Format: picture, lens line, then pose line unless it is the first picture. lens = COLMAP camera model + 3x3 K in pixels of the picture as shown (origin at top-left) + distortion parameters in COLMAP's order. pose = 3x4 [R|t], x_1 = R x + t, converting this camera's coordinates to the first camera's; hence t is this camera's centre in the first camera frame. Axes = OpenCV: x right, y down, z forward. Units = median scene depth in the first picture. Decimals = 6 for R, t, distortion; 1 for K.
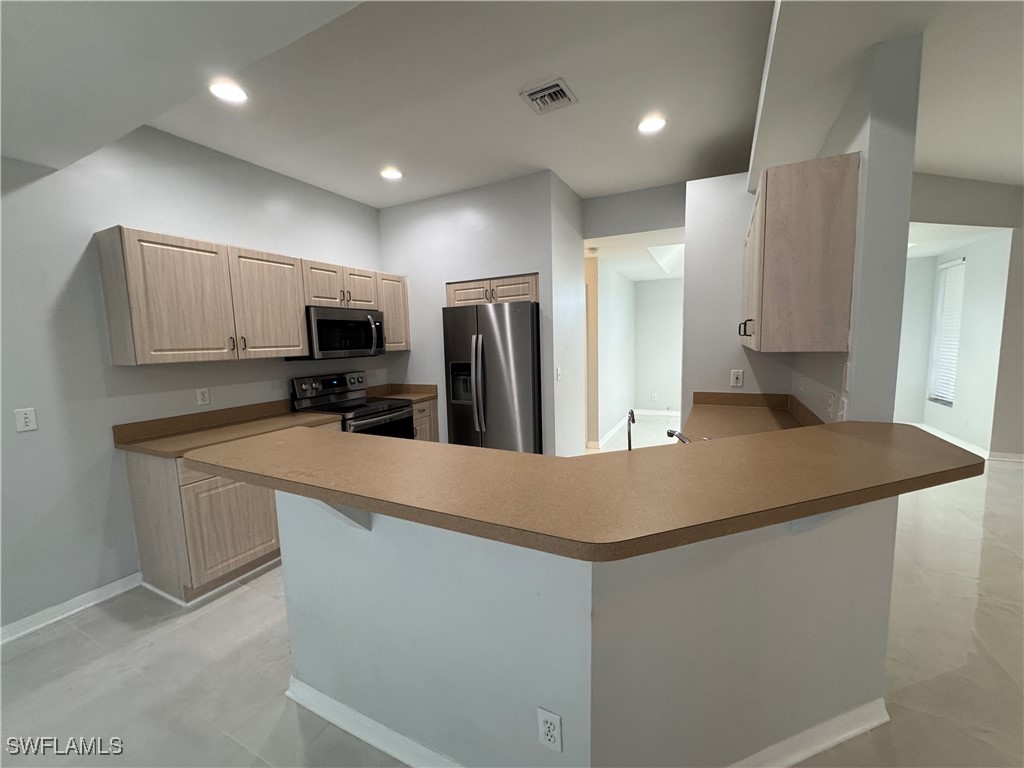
lens RADIAL K [[408.1, 0, 512.0], [0, 408.1, 385.5], [0, 0, 1]] dist [-0.004453, -0.000043]
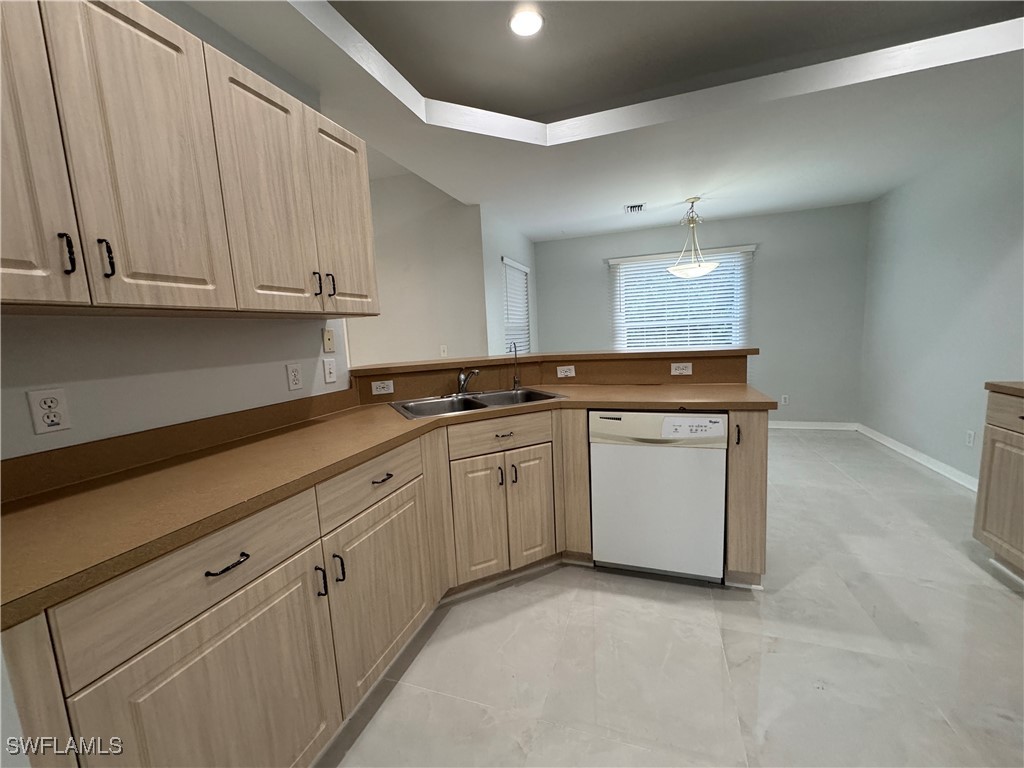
lens RADIAL K [[408.1, 0, 512.0], [0, 408.1, 385.5], [0, 0, 1]] dist [-0.004453, -0.000043]
pose [[-0.988741, 0.091475, -0.118423, 0.256205], [0.060792, 0.968696, 0.240690, -0.089342], [0.136733, 0.230781, -0.963350, 1.335824]]
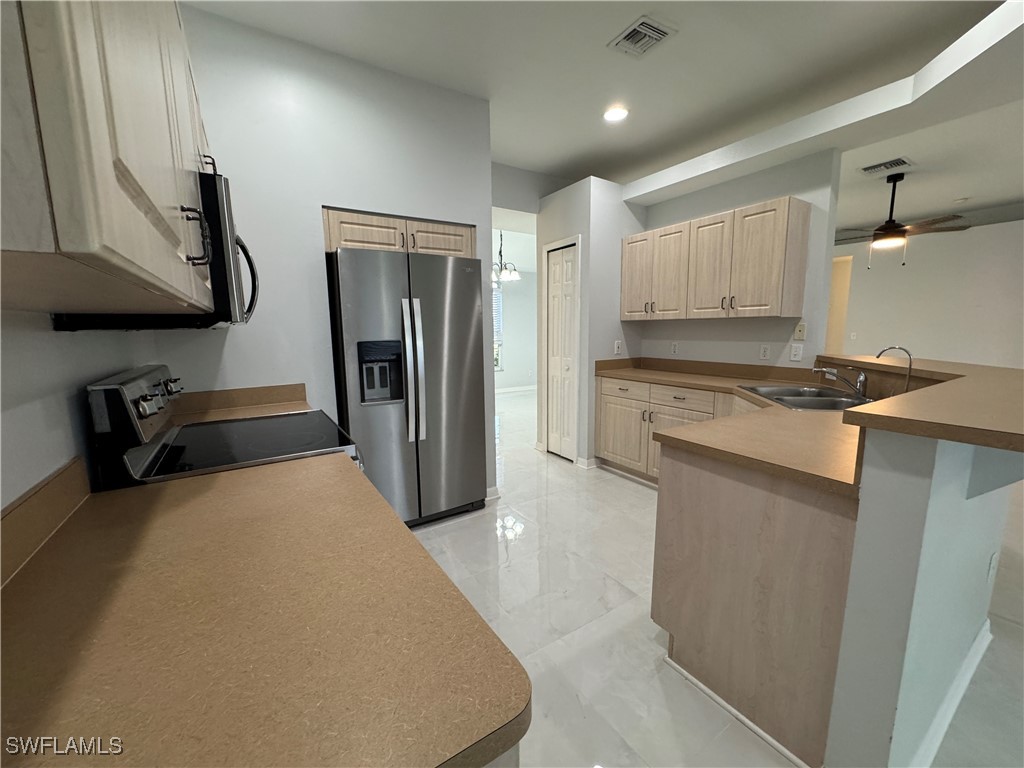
lens RADIAL K [[408.1, 0, 512.0], [0, 408.1, 385.5], [0, 0, 1]] dist [-0.004453, -0.000043]
pose [[0.503136, -0.102301, 0.858131, -0.776291], [0.094931, 0.993502, 0.062779, -0.012495], [-0.858978, 0.049876, 0.509578, 0.693009]]
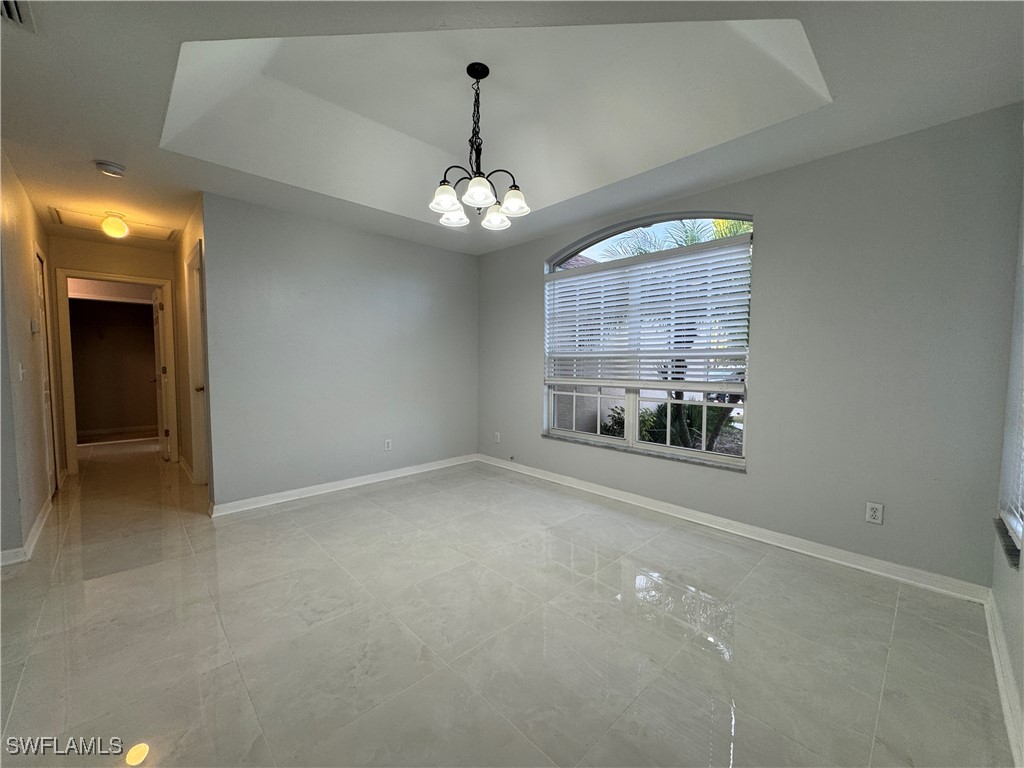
lens RADIAL K [[408.1, 0, 512.0], [0, 408.1, 385.5], [0, 0, 1]] dist [-0.004453, -0.000043]
pose [[0.941629, 0.054941, -0.332140, 1.531860], [-0.069321, 0.997094, -0.031594, -0.085318], [0.329439, 0.052774, 0.942701, 1.107908]]
